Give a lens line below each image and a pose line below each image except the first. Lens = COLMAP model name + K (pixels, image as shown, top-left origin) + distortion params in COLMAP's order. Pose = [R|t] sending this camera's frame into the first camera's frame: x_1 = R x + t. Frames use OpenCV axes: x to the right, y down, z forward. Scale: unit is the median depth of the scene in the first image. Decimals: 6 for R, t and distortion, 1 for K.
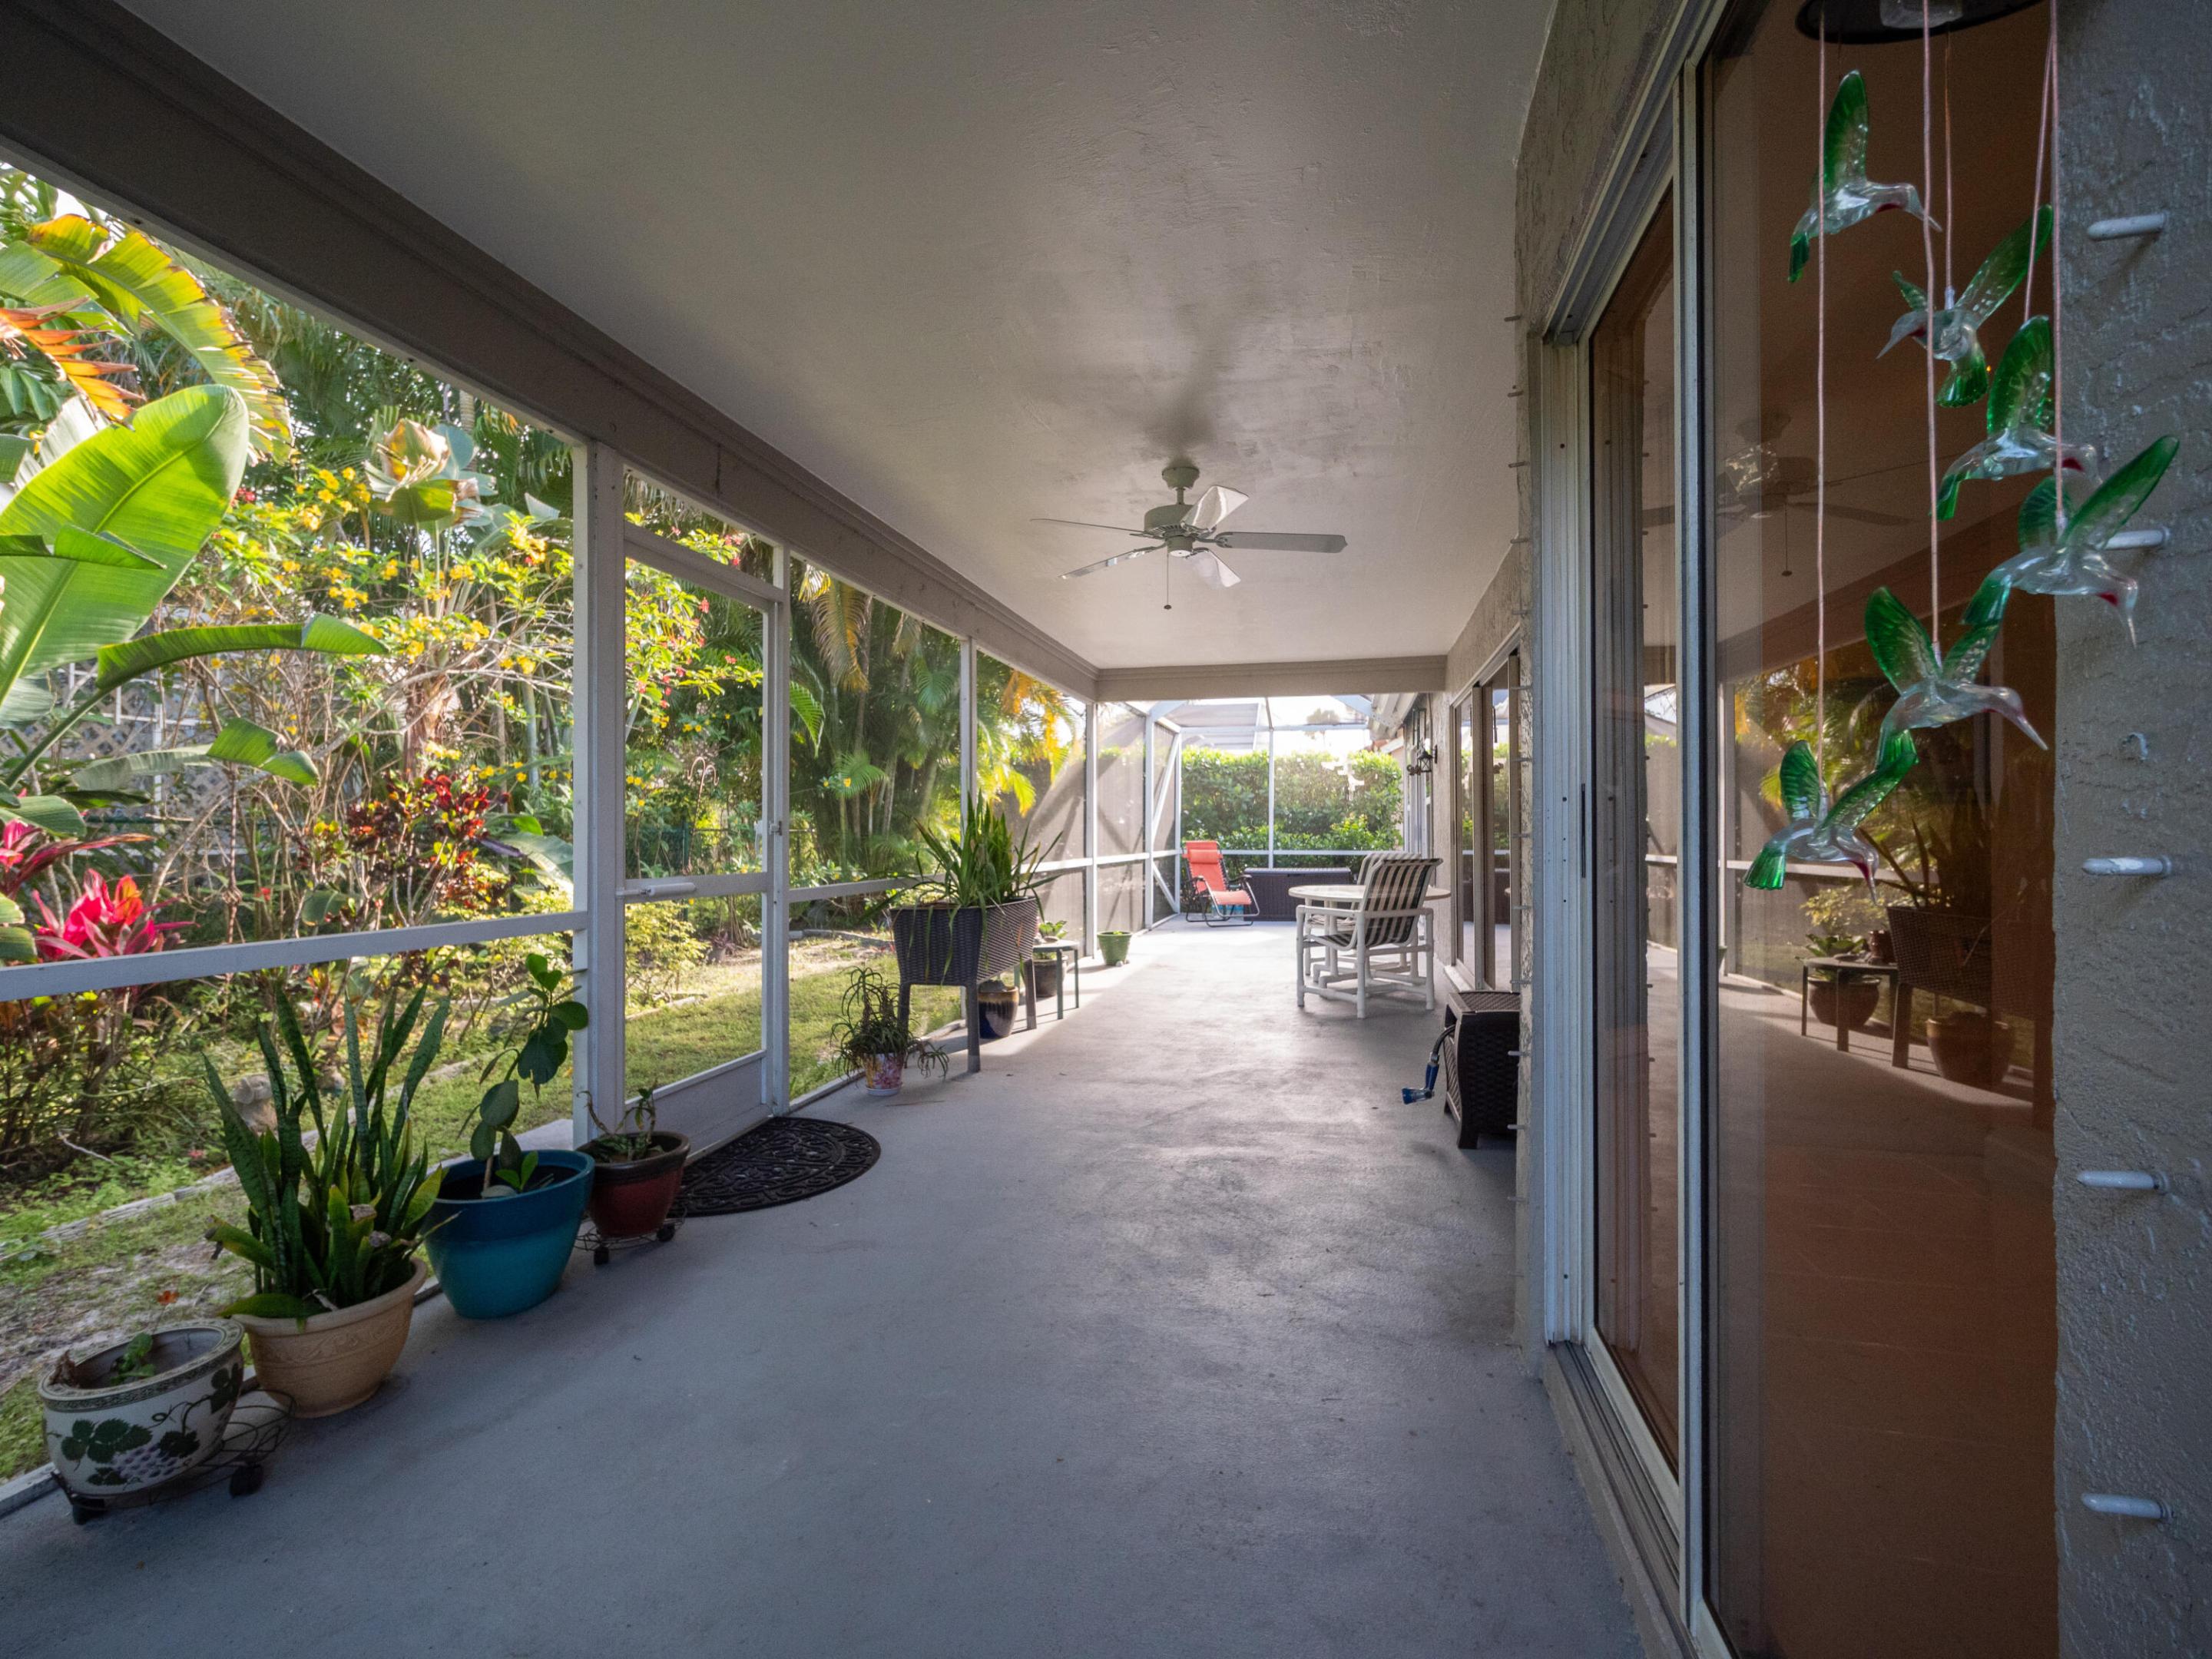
lens RADIAL K [[993.8, 0, 1089.9], [0, 993.8, 816.4], [0, 0, 1]] dist [-0.000965, 0.000266]
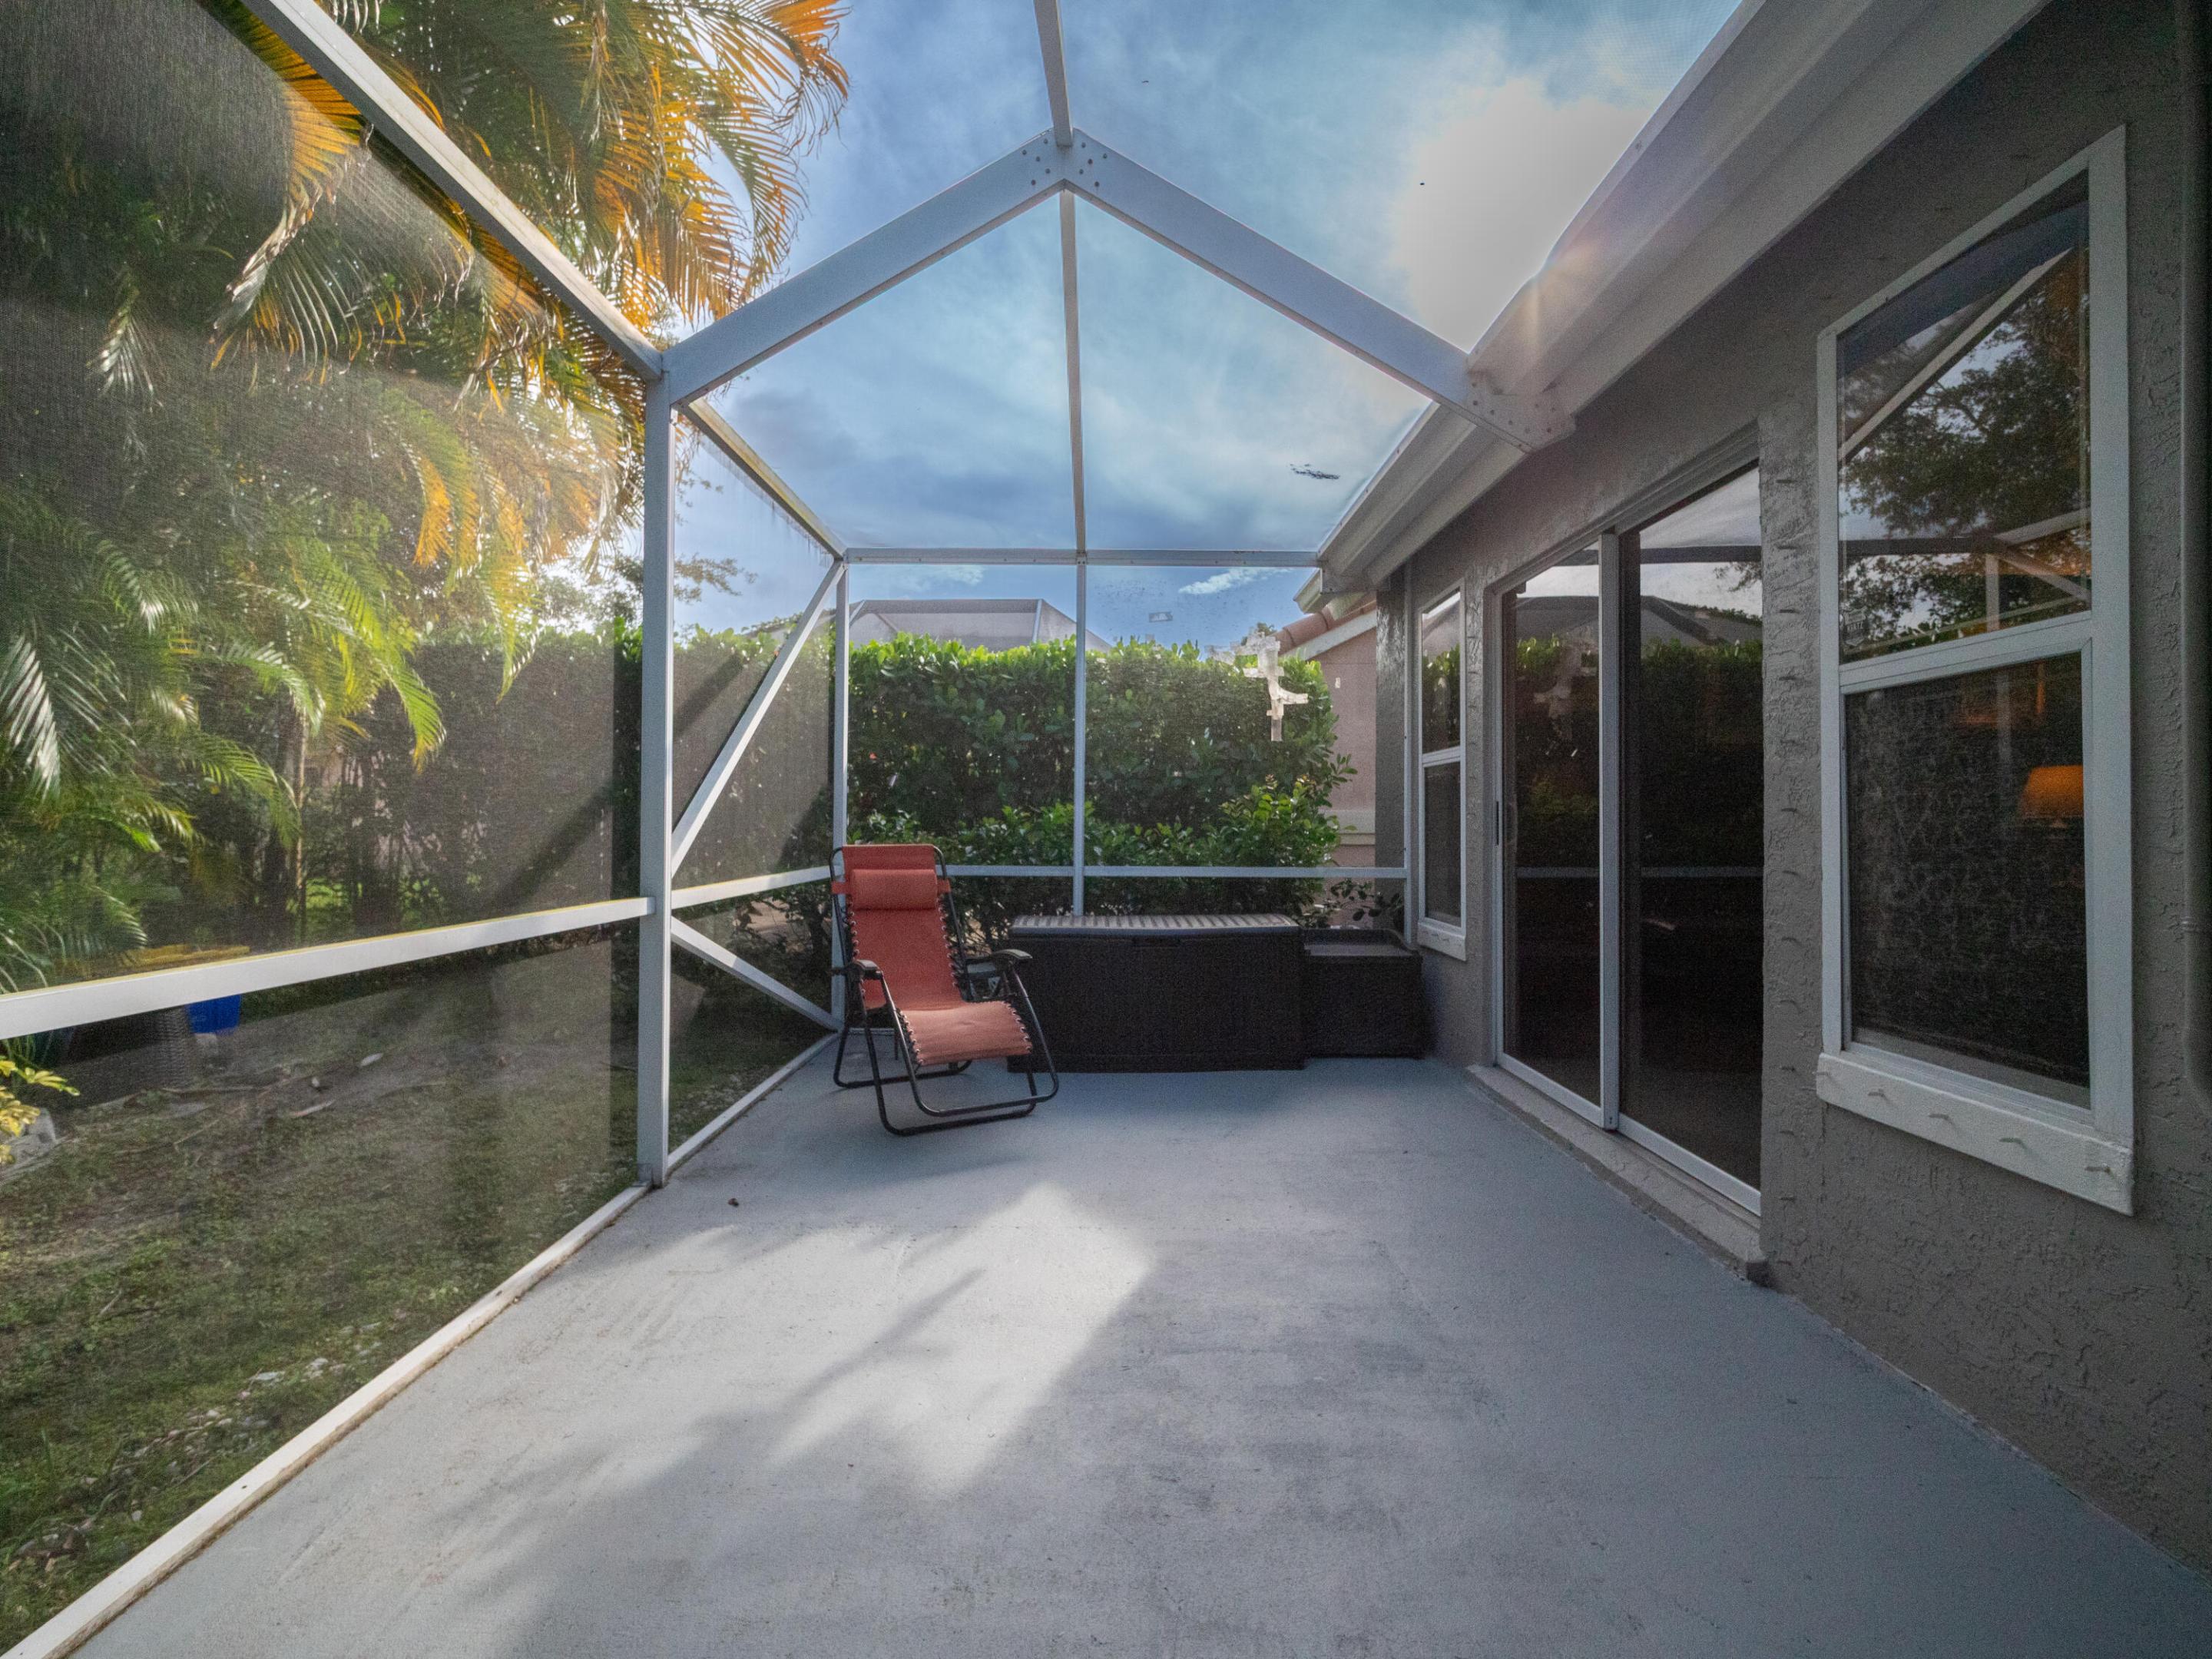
lens RADIAL K [[993.8, 0, 1089.9], [0, 993.8, 816.4], [0, 0, 1]] dist [-0.000965, 0.000266]
pose [[0.974140, 0.007600, 0.225817, 0.099319], [-0.010055, 0.999902, 0.009725, 0.010880], [-0.225721, -0.011744, 0.974121, 0.624651]]
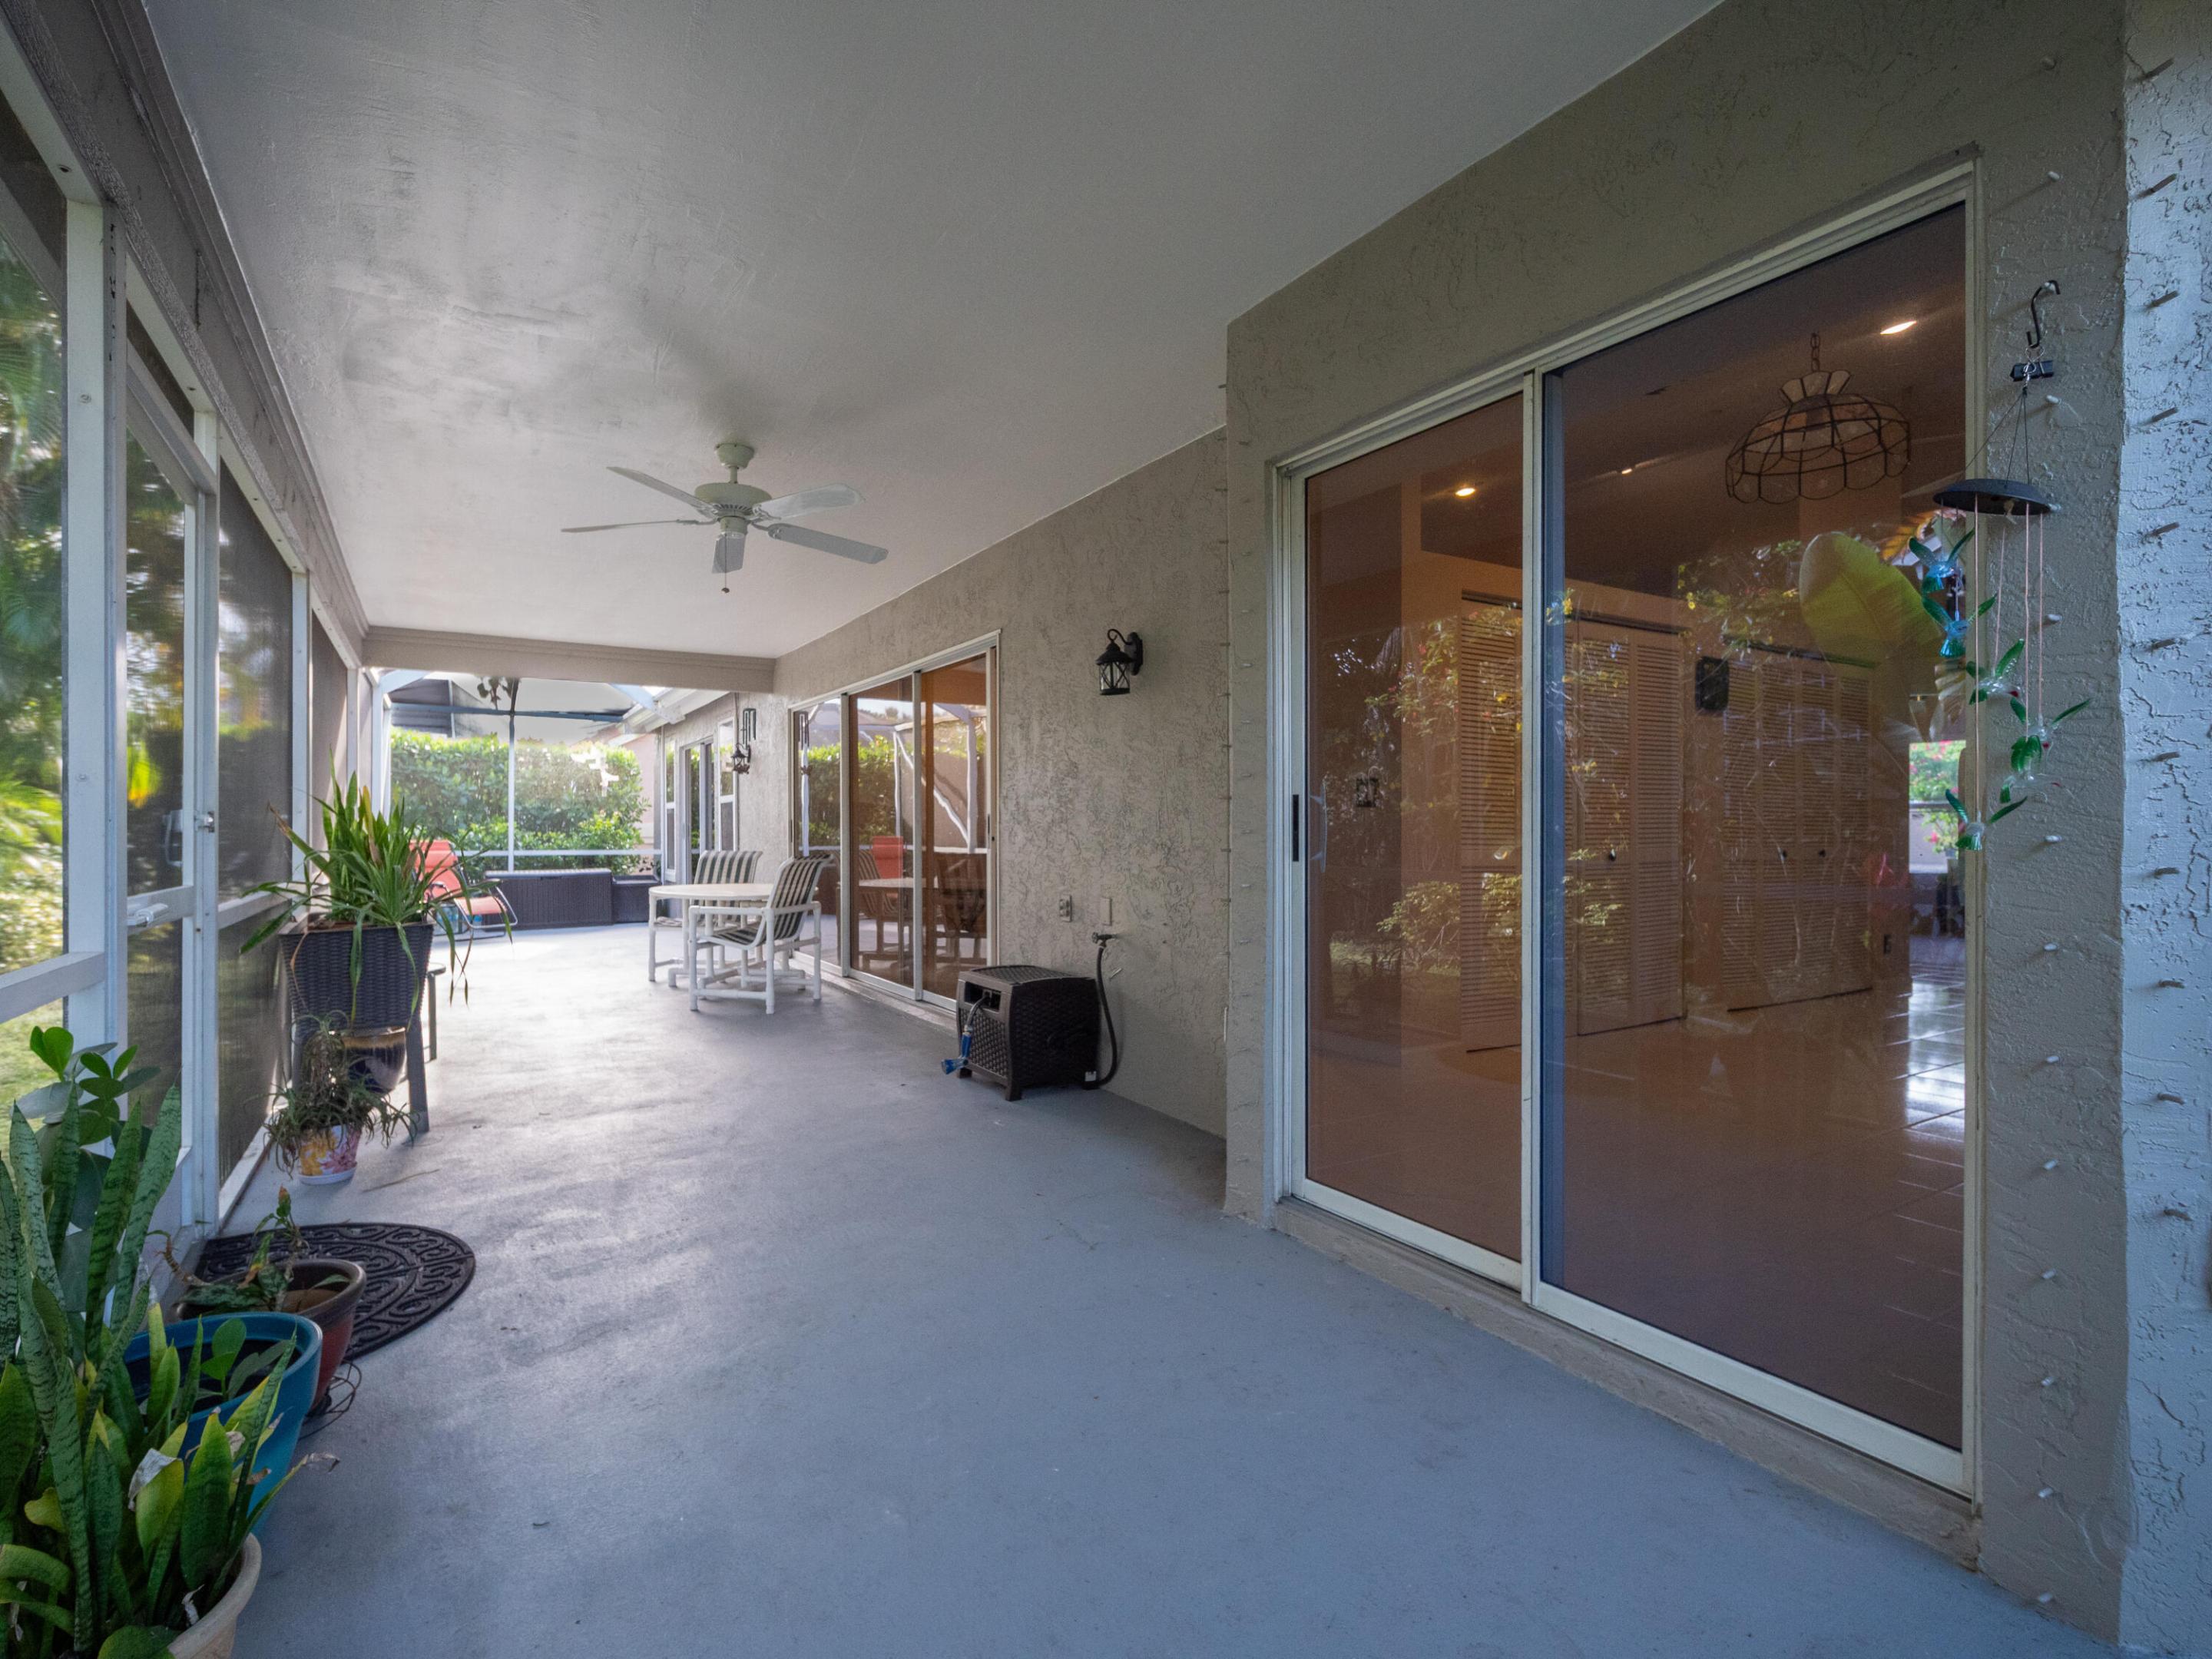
lens RADIAL K [[1026.9, 0, 1008.6], [0, 1026.9, 825.7], [0, 0, 1]] dist [-0.000602, 0.000025]
pose [[0.736381, 0.005488, 0.676545, -0.110637], [-0.012667, 0.999904, 0.005676, 0.000939], [-0.676449, -0.012750, 0.736379, 0.029329]]
